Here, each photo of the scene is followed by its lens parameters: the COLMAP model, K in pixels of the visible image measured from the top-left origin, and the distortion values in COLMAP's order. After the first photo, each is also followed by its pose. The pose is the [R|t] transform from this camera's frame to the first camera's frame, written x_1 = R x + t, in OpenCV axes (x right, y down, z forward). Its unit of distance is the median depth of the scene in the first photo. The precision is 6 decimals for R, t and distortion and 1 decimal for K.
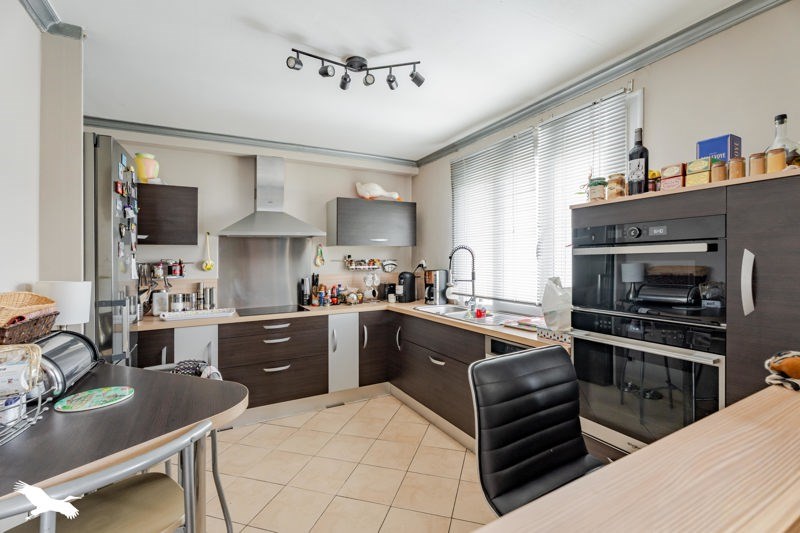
lens RADIAL K [[362.6, 0, 402.4], [0, 362.6, 263.4], [0, 0, 1]] dist [0.000142, 0.000009]
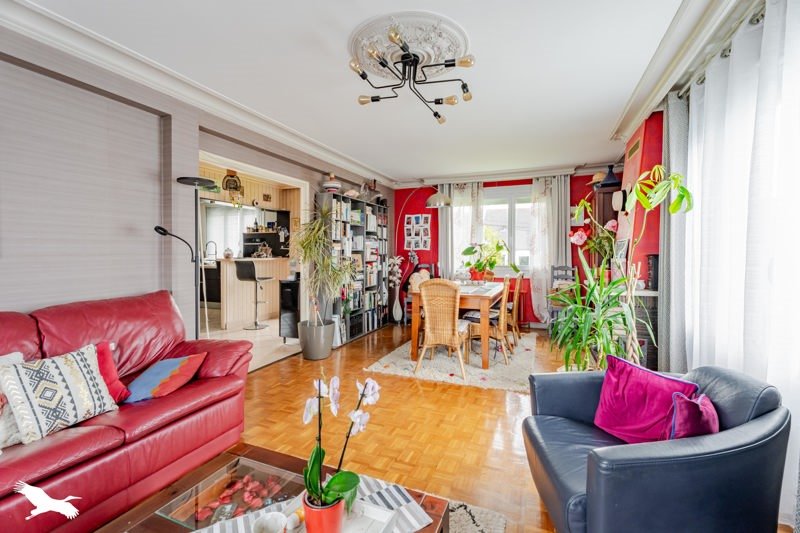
lens RADIAL K [[362.6, 0, 398.2], [0, 362.6, 262.2], [0, 0, 1]] dist [0.000142, 0.000009]
pose [[0.766551, -0.013962, 0.642031, -0.956848], [0.004531, 0.999856, 0.016334, 0.134813], [-0.642167, -0.009612, 0.766505, -3.727722]]
